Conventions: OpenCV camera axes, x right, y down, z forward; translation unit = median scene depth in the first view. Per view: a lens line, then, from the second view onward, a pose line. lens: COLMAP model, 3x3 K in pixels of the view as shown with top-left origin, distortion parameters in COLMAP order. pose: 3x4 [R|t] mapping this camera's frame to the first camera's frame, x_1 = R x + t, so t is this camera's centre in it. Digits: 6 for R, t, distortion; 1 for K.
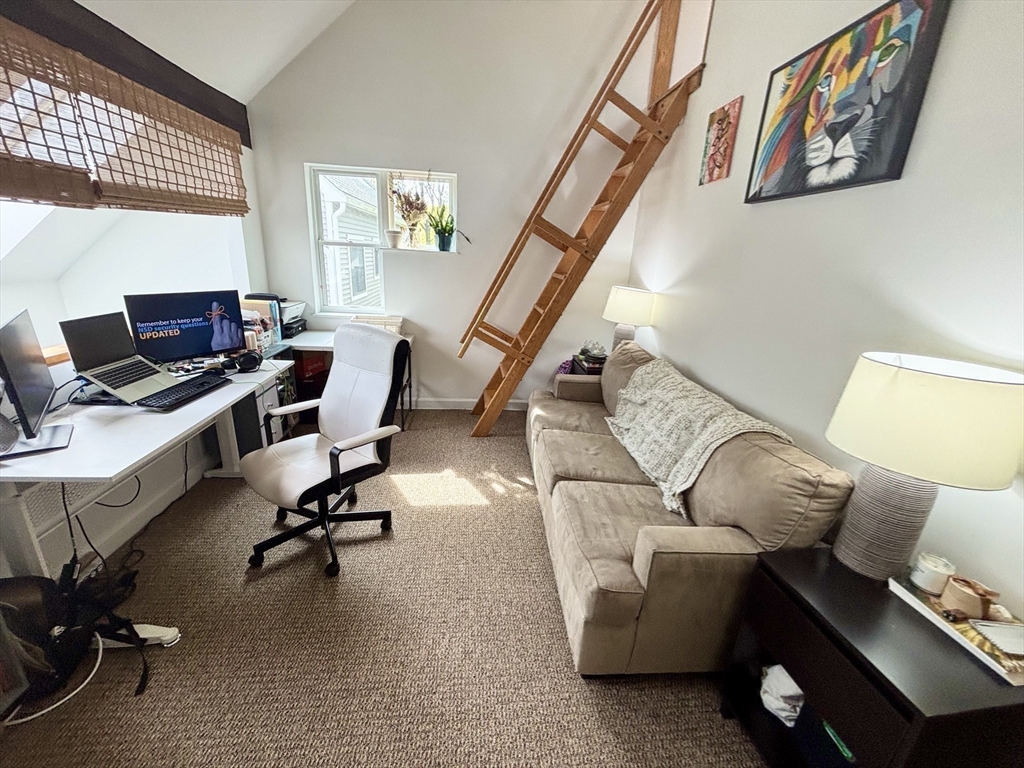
lens RADIAL K [[411.3, 0, 512.0], [0, 411.3, 384.0], [0, 0, 1]] dist [-0.001378, 0.003044]
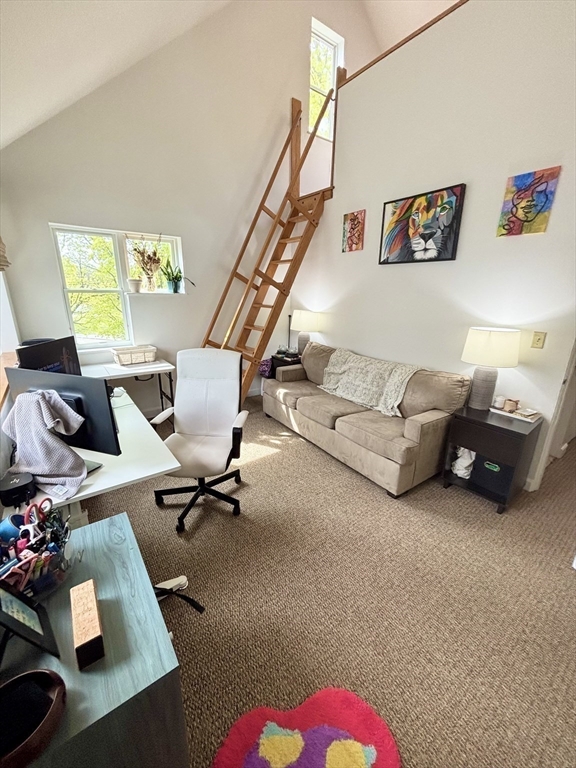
lens RADIAL K [[308.5, 0, 288.0], [0, 308.5, 384.0], [0, 0, 1]] dist [-0.001378, 0.003044]
pose [[0.855564, -0.189992, 0.481573, -0.760013], [0.186509, 0.980877, 0.055627, -0.033398], [-0.482933, 0.042225, 0.874639, -0.103235]]
